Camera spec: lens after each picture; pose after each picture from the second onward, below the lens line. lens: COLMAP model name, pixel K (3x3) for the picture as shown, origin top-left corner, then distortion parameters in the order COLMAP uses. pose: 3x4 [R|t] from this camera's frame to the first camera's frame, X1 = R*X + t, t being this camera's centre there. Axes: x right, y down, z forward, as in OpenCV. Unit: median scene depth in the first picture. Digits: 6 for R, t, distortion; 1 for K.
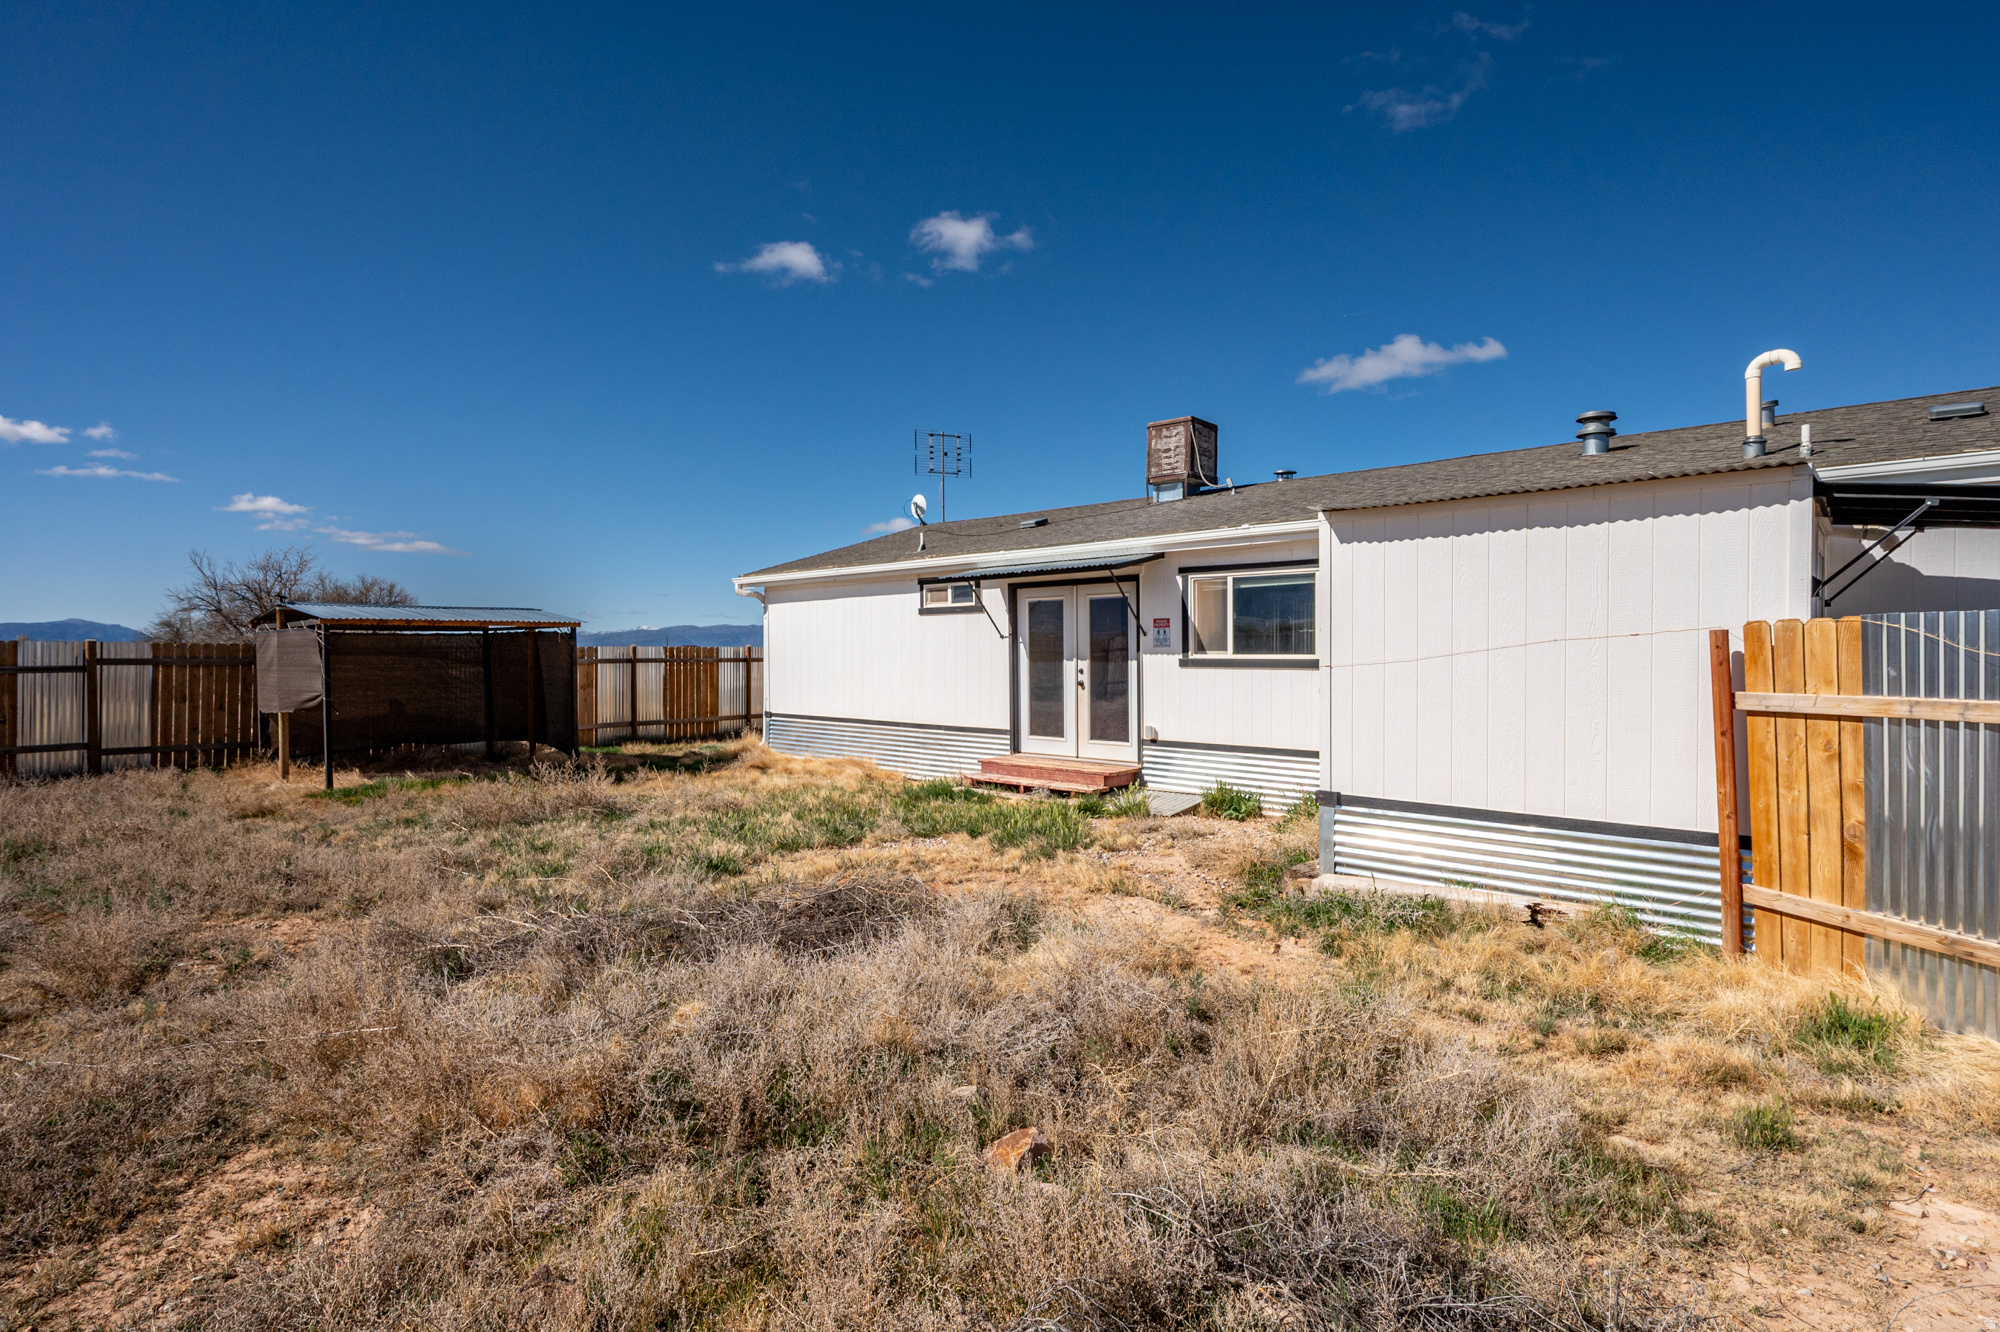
lens RADIAL K [[963.1, 0, 1008.1], [0, 963.1, 671.2], [0, 0, 1]] dist [-0.002673, -0.000710]
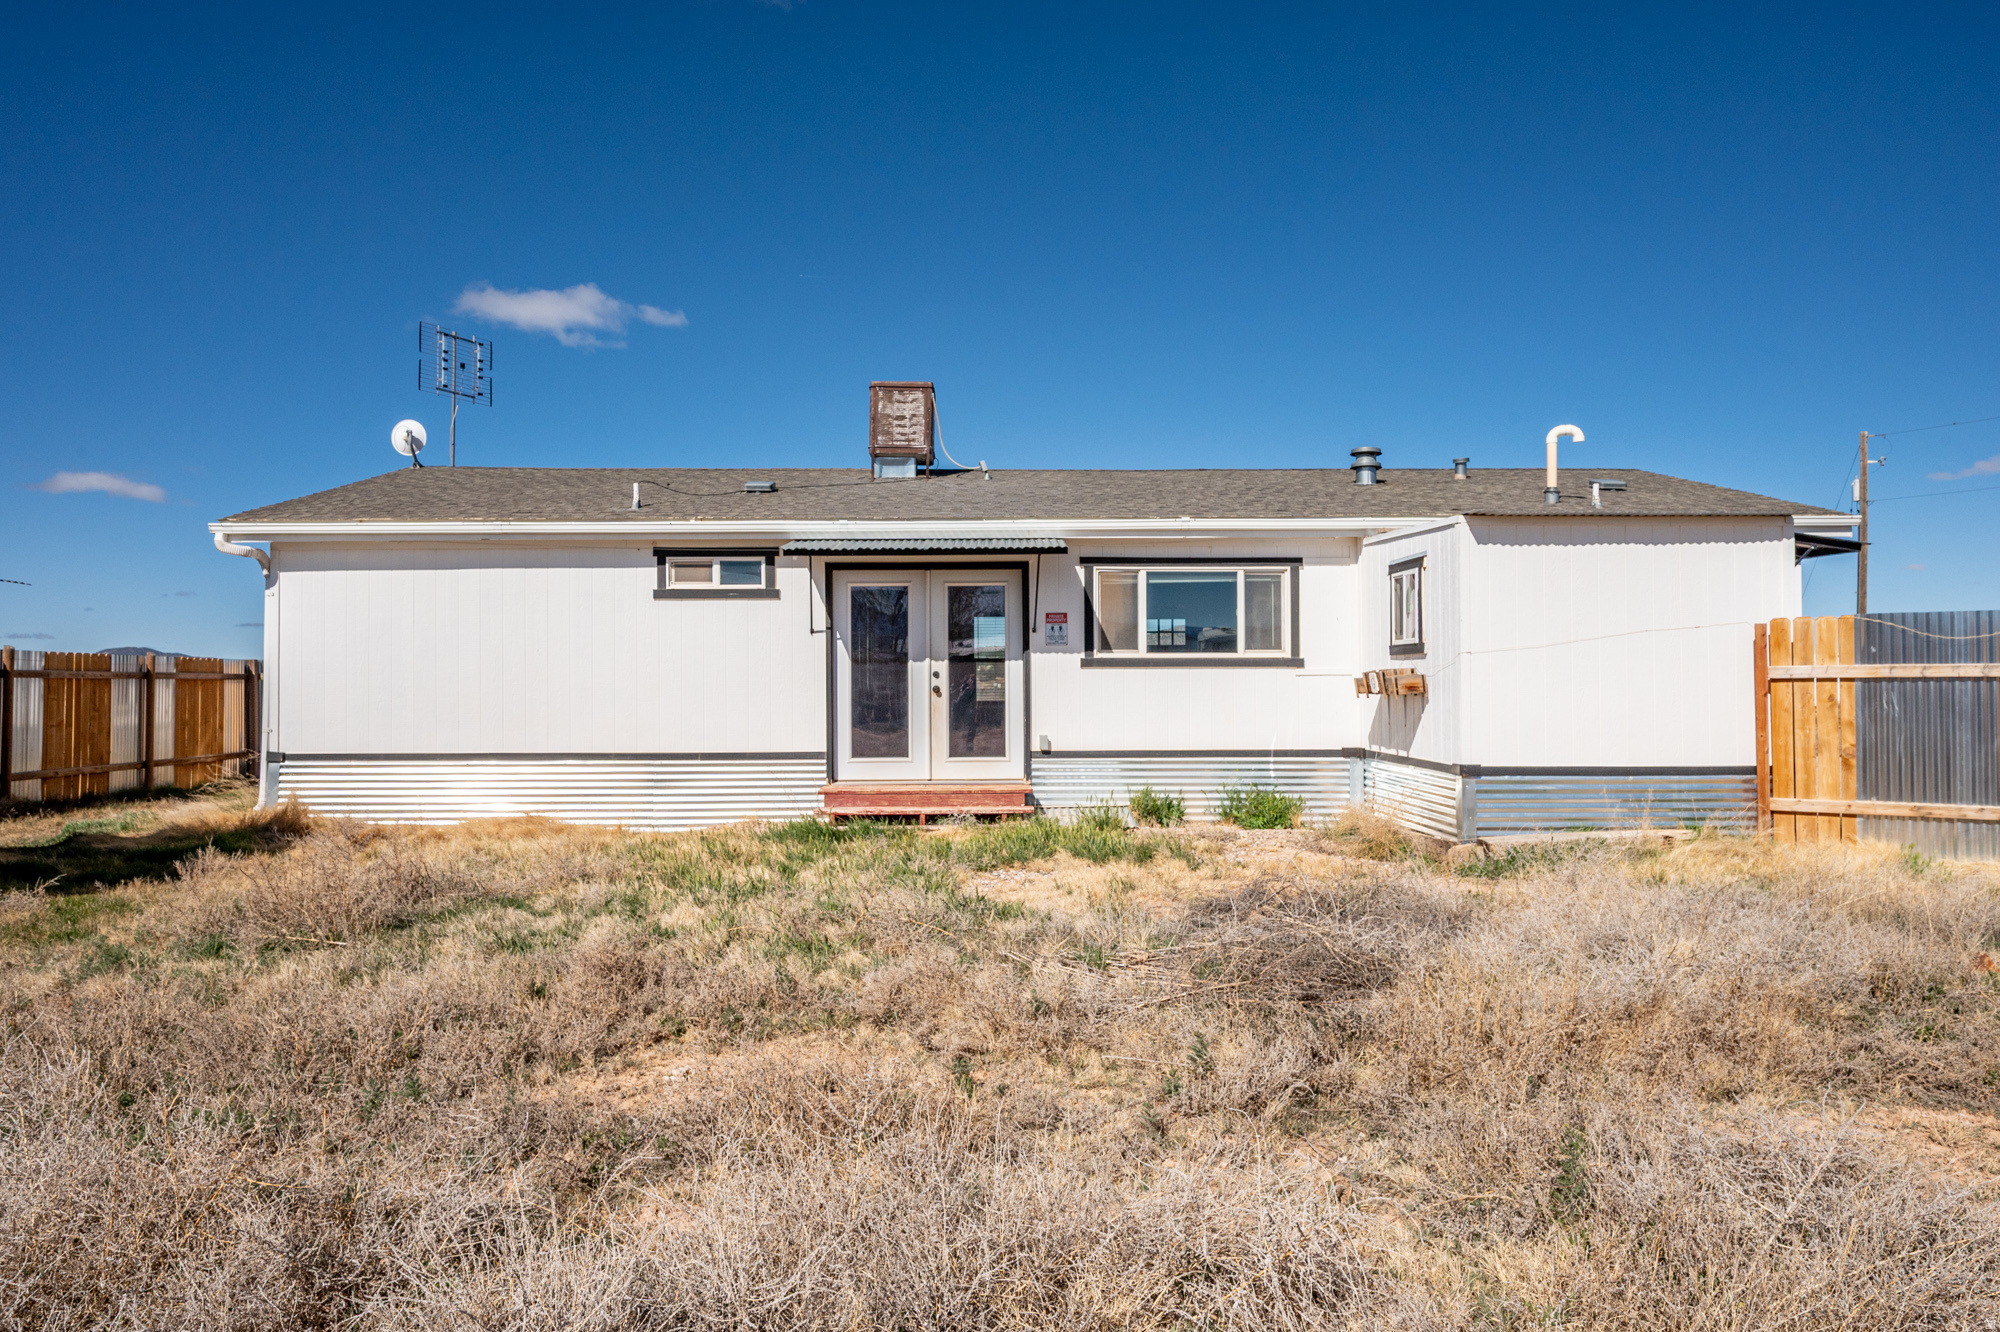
lens RADIAL K [[1278.5, 0, 1007.4], [0, 1278.5, 652.4], [0, 0, 1]] dist [0.001090, 0.000935]
pose [[0.730648, 0.019457, 0.682478, -0.645696], [0.015343, 0.998874, -0.044903, 0.032090], [-0.682582, 0.043279, 0.729526, 0.166088]]
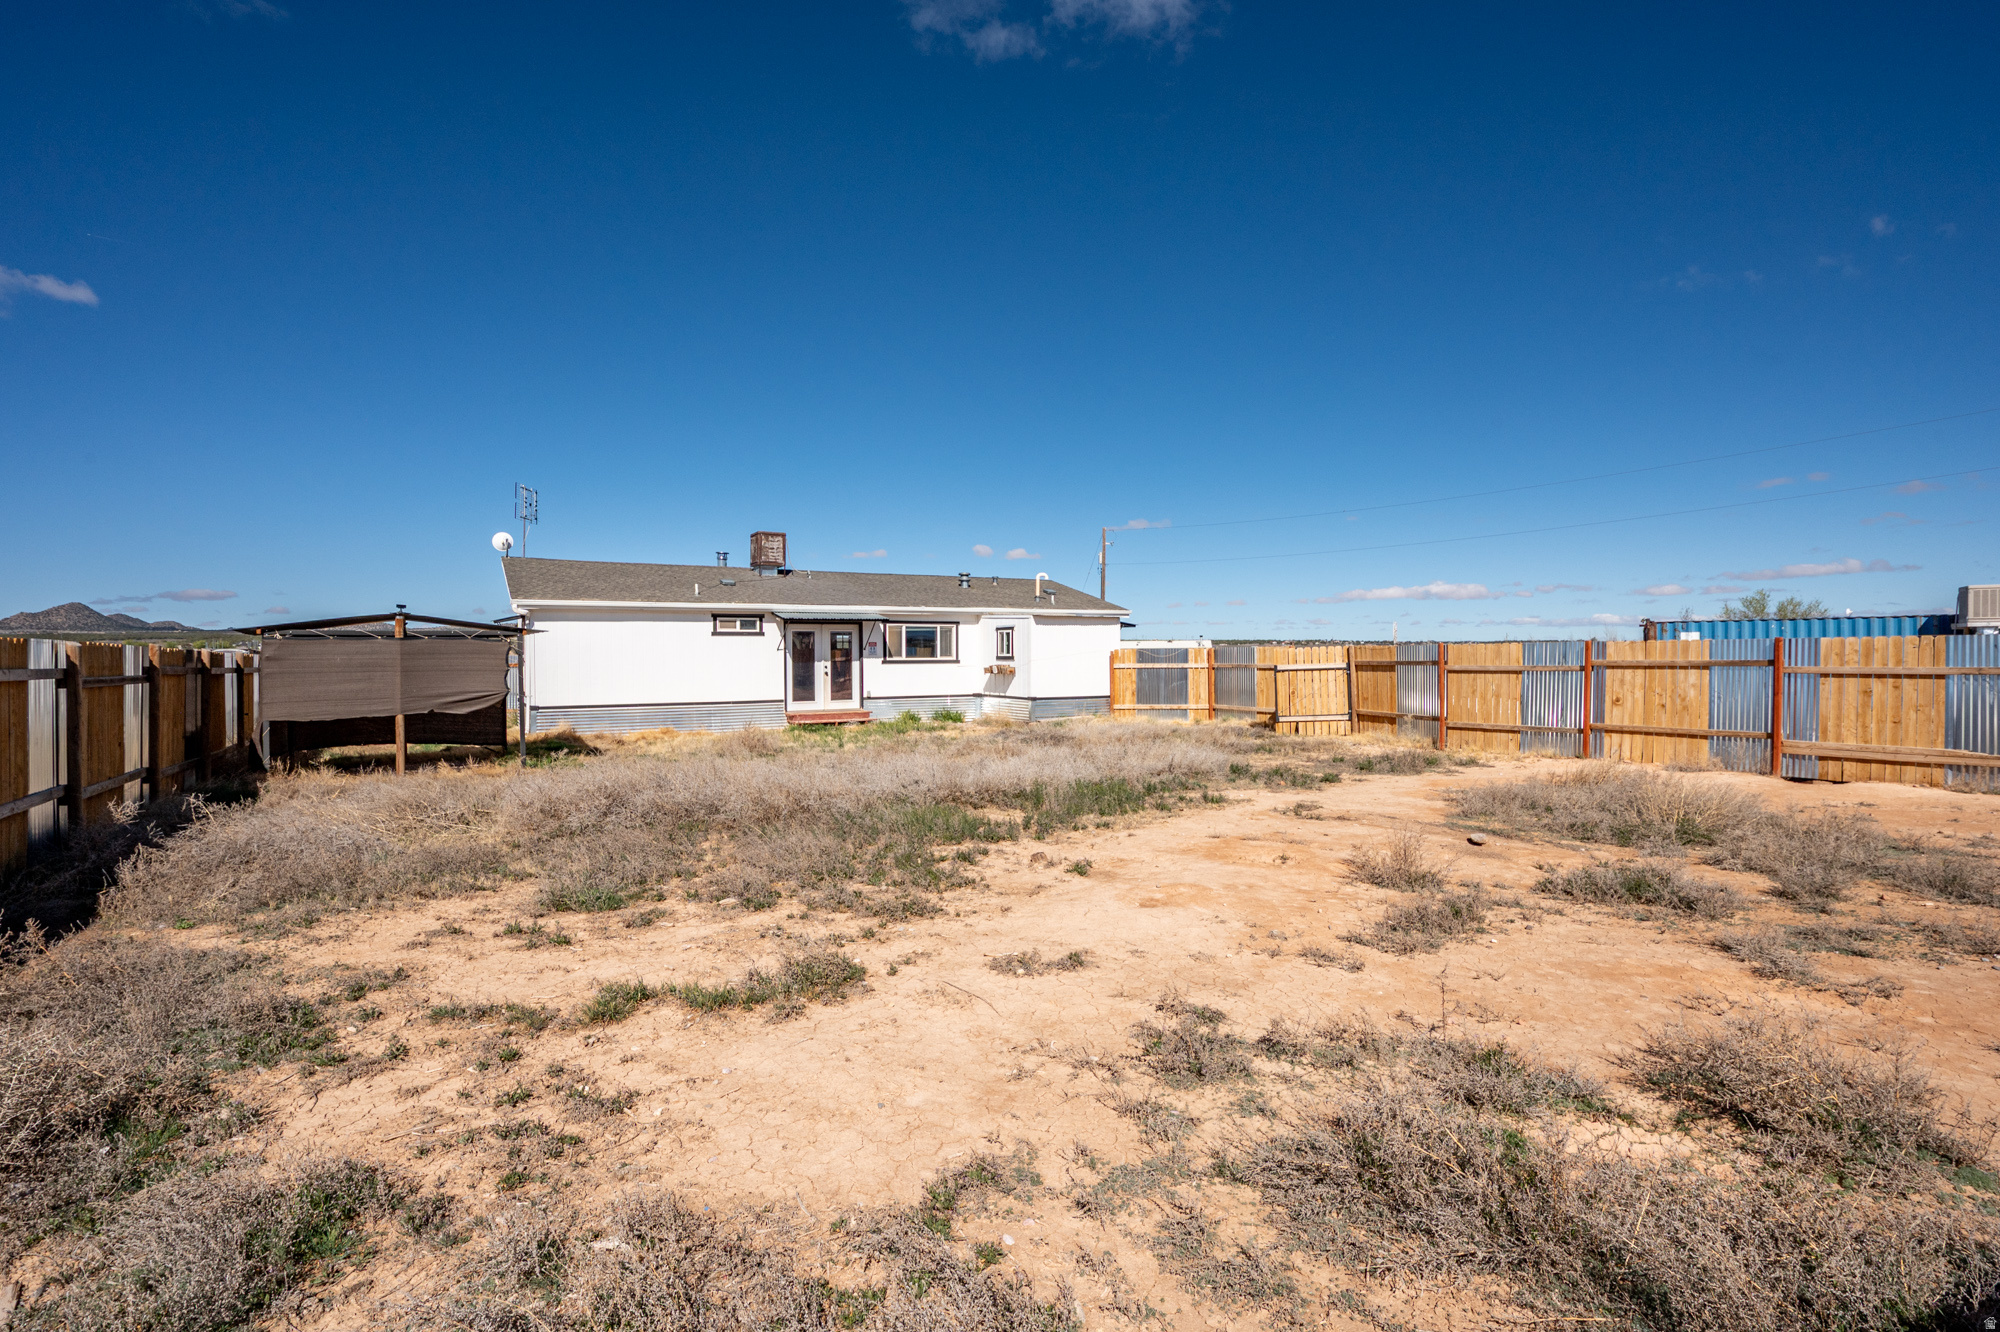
lens RADIAL K [[963.1, 0, 998.7], [0, 963.1, 661.4], [0, 0, 1]] dist [-0.002673, -0.000710]
pose [[0.311411, -0.007971, 0.950242, -1.790845], [0.023894, 0.999714, 0.000555, -0.004227], [-0.949975, 0.022532, 0.311513, 0.024862]]
